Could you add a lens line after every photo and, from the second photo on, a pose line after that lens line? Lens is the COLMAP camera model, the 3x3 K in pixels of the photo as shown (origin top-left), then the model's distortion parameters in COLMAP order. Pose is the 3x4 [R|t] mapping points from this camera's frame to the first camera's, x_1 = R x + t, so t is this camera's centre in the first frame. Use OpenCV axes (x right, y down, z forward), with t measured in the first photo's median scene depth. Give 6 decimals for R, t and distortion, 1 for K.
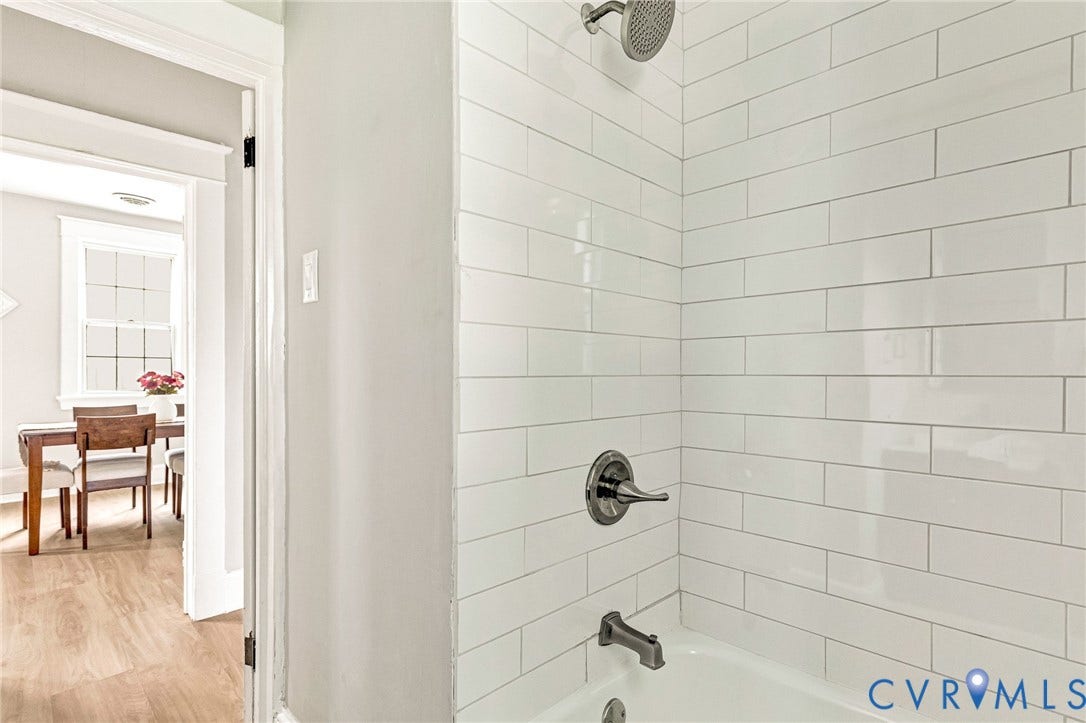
lens RADIAL K [[521.8, 0, 541.0], [0, 521.8, 370.1], [0, 0, 1]] dist [0.015544, -0.002373]
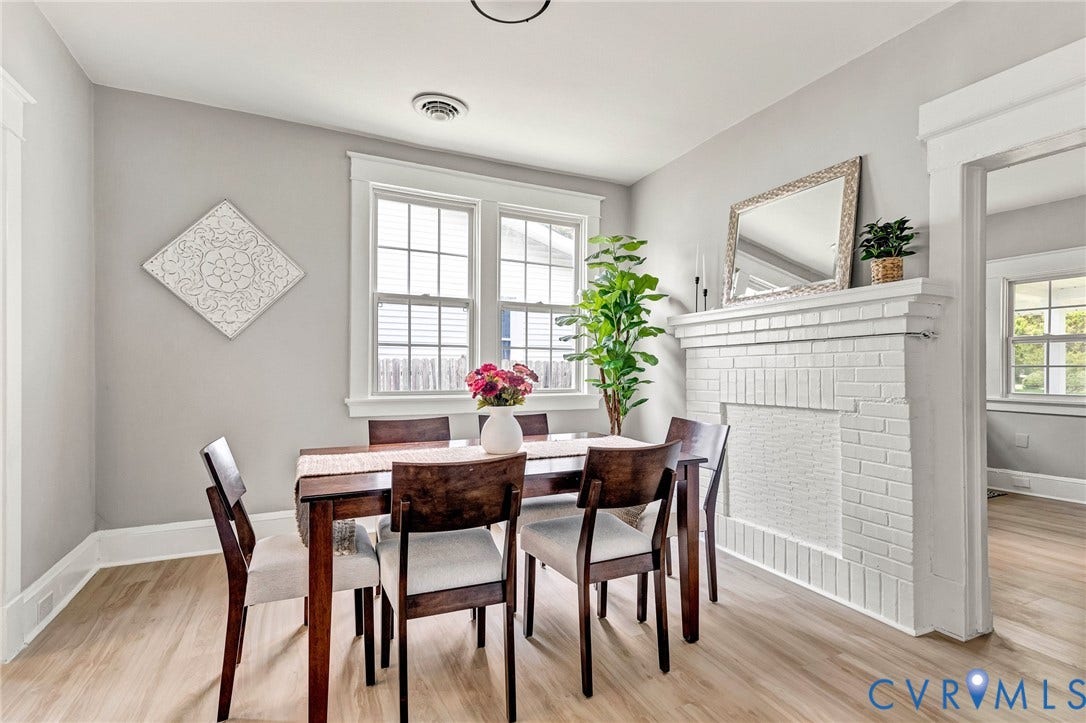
lens RADIAL K [[521.8, 0, 570.9], [0, 521.8, 369.2], [0, 0, 1]] dist [0.015544, -0.002373]
pose [[0.948454, 0.007693, -0.316821, -0.553155], [-0.006896, 0.999970, 0.003639, 0.006559], [0.316840, -0.001267, 0.948478, 0.580724]]
